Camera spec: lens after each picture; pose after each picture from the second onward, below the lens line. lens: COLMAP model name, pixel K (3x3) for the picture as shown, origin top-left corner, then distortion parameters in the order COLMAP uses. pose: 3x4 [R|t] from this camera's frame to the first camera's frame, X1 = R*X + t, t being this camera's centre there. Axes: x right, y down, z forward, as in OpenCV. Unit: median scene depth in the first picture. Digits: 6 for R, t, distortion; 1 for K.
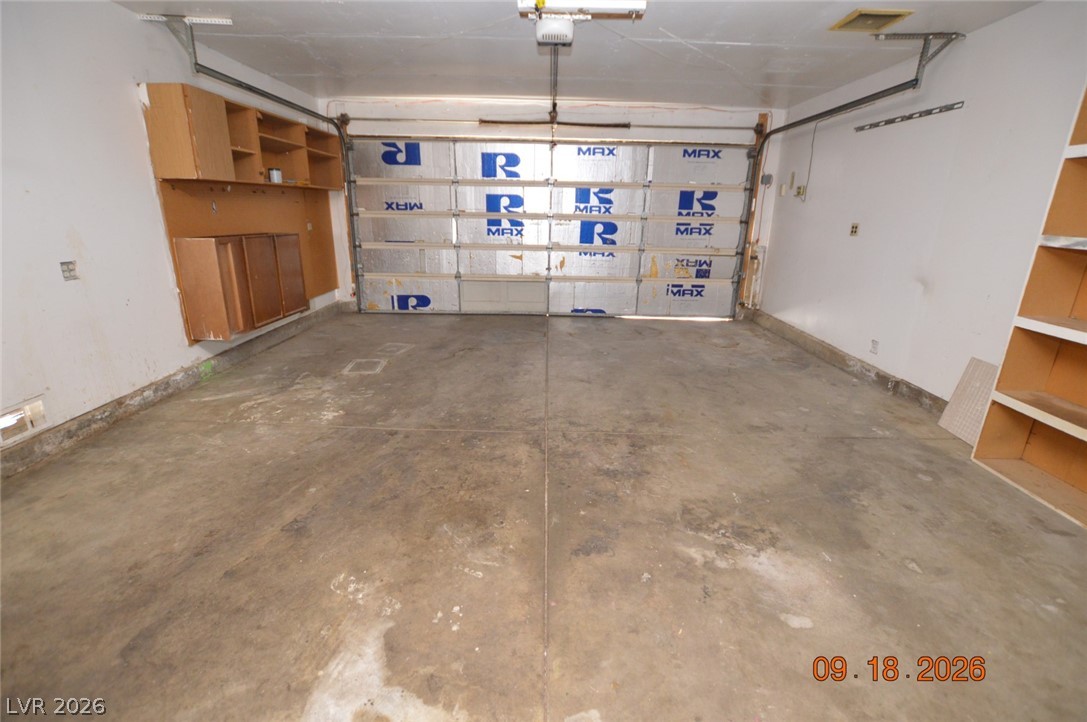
lens RADIAL K [[483.5, 0, 544.8], [0, 483.5, 360.5], [0, 0, 1]] dist [-0.031938, 0.001465]
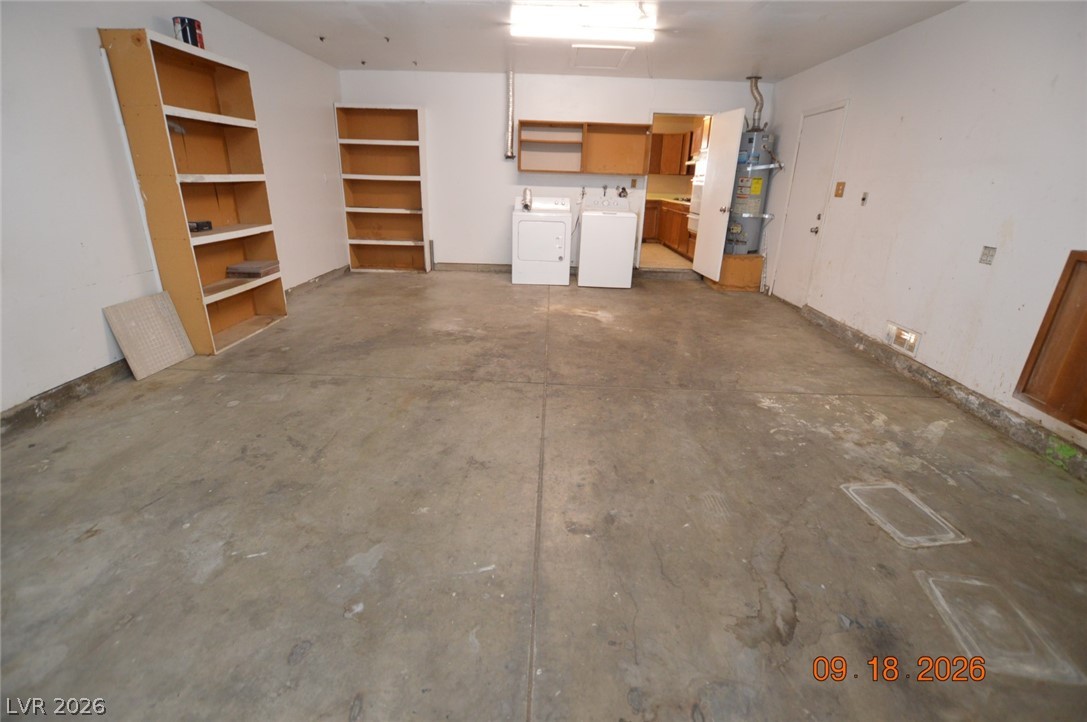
lens RADIAL K [[483.5, 0, 544.2], [0, 483.5, 358.4], [0, 0, 1]] dist [-0.031938, 0.001465]
pose [[-0.998621, -0.052297, -0.004519, 0.013298], [-0.044072, 0.788559, 0.613378, -0.553022], [-0.028514, 0.612732, -0.789776, 1.794355]]
